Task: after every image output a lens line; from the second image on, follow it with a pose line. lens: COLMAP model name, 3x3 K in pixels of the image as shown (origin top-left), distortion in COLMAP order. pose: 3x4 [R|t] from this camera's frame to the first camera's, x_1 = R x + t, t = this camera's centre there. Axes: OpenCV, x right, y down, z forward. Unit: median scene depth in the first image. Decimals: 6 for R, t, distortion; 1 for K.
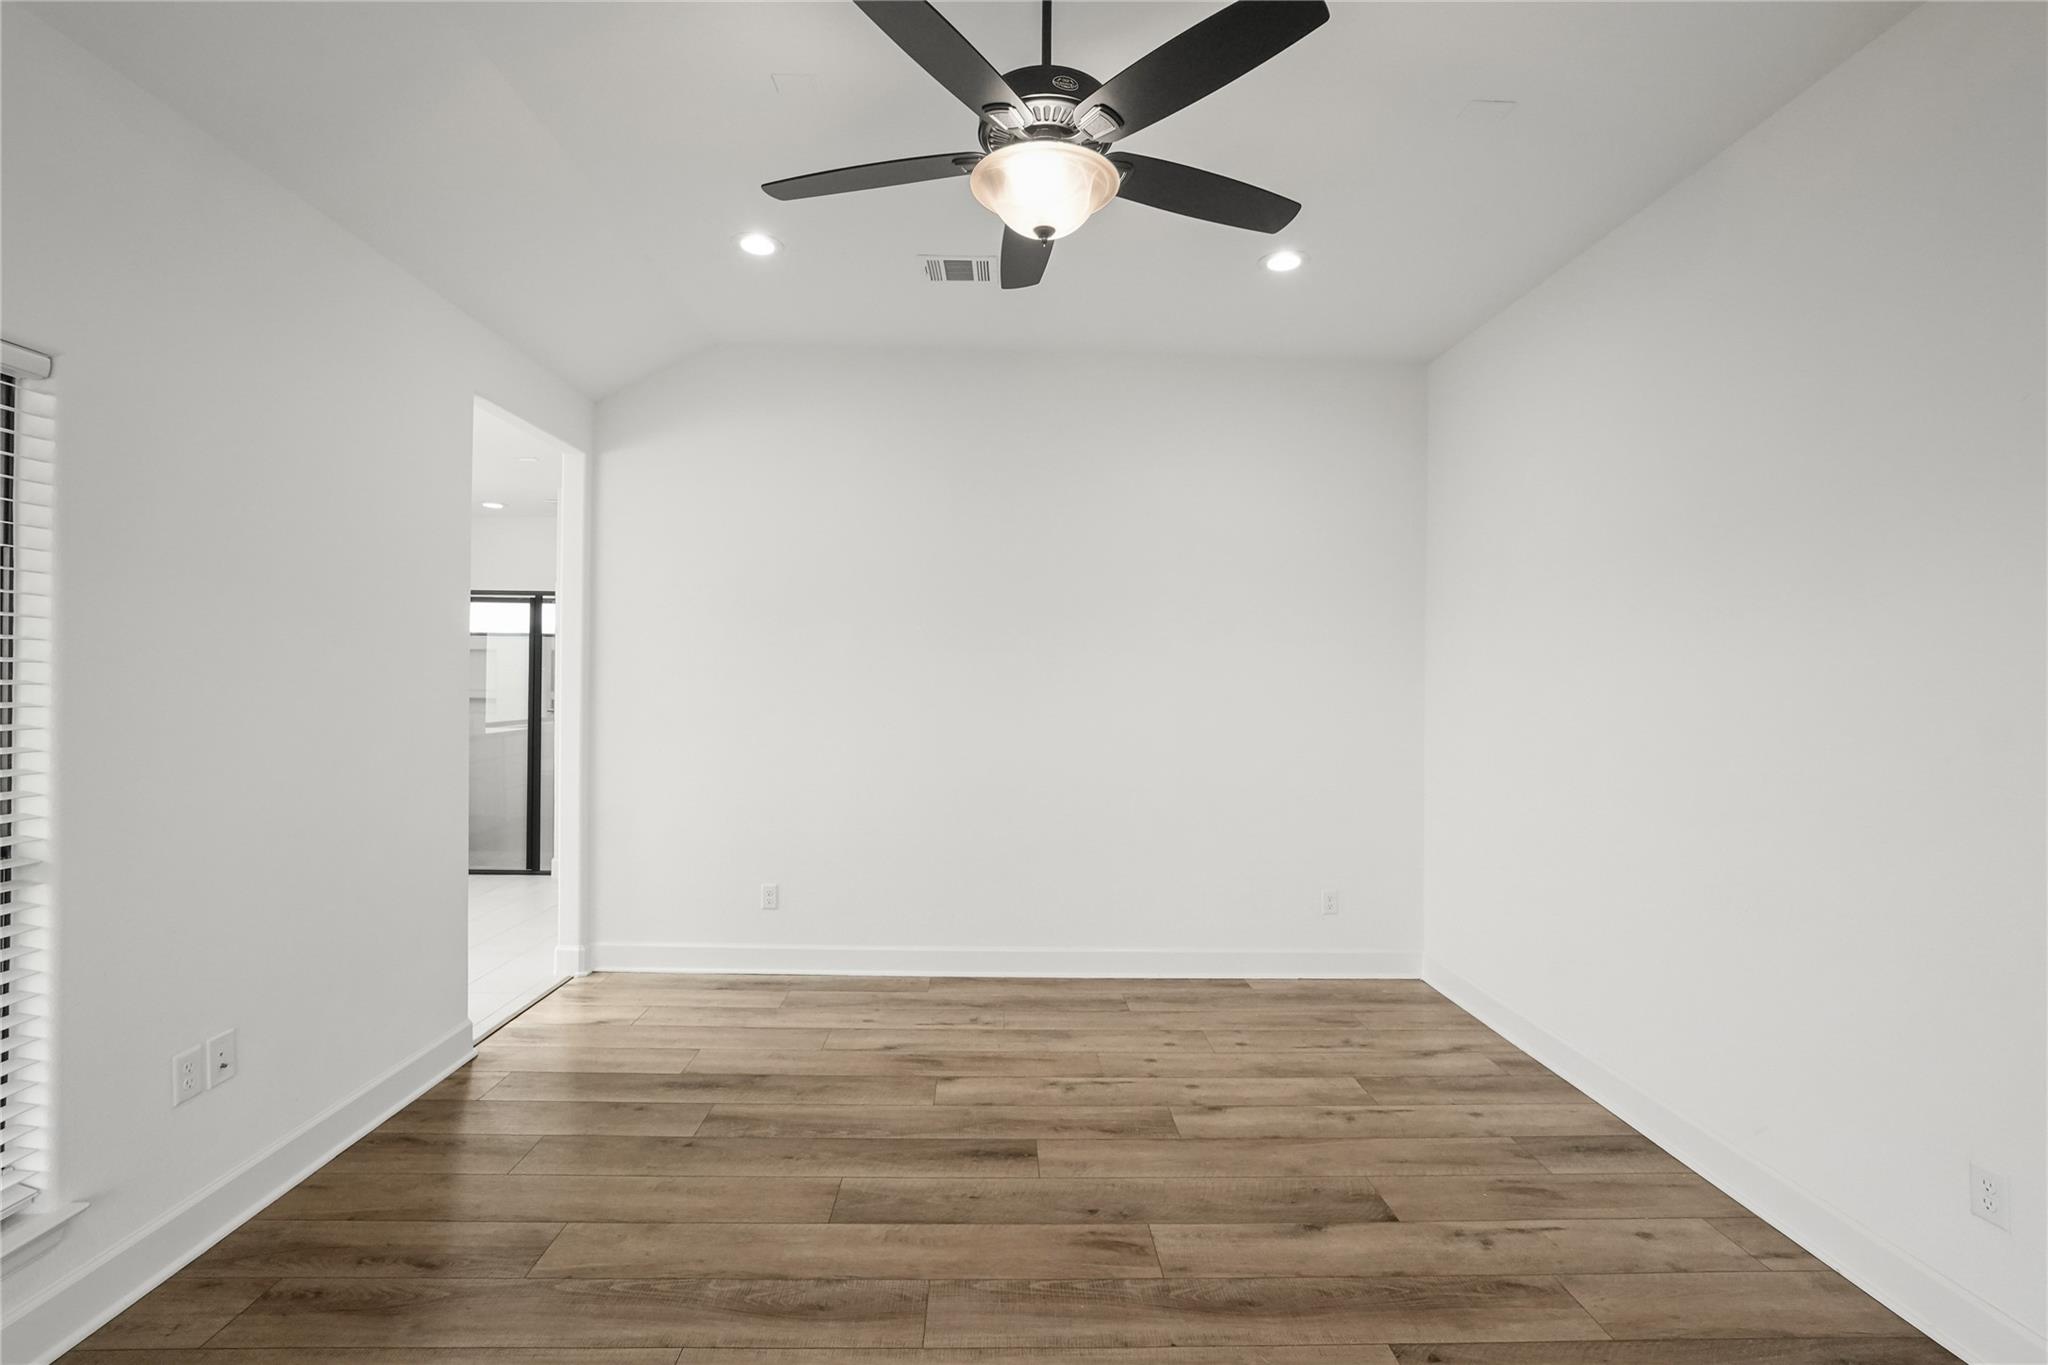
lens RADIAL K [[938.0, 0, 1024.0], [0, 938.0, 682.5], [0, 0, 1]] dist [-0.021950, 0.016736]
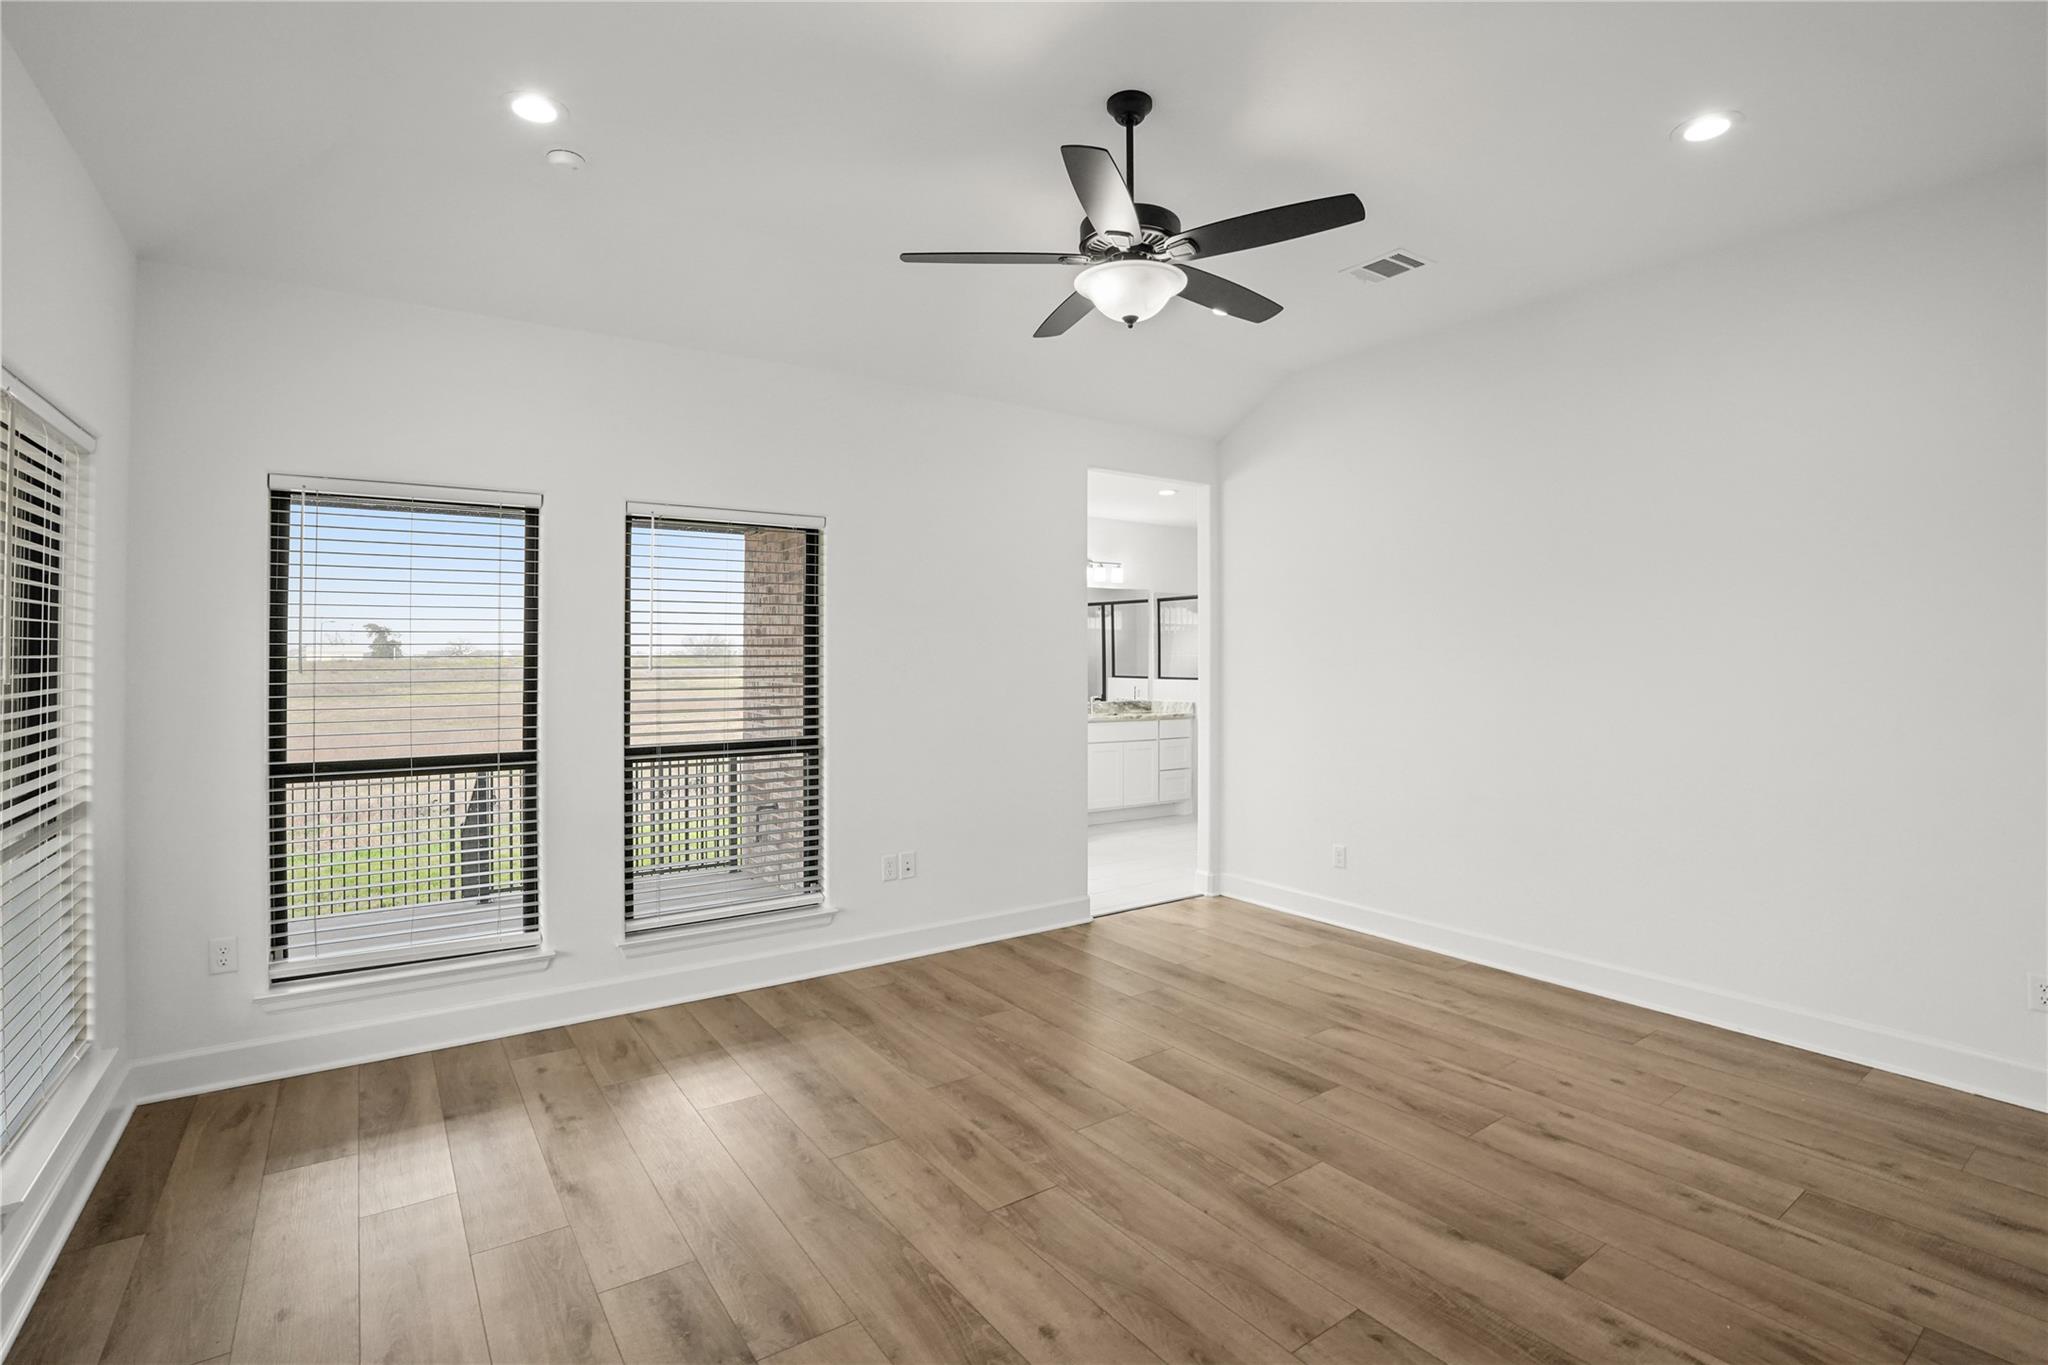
lens RADIAL K [[984.7, 0, 1024.3], [0, 984.7, 648.1], [0, 0, 1]] dist [-0.000848, 0.000661]
pose [[0.542803, -0.033268, -0.839201, 0.668565], [0.014876, 0.999439, -0.029998, 0.017147], [0.839728, 0.003799, 0.542993, 0.074556]]
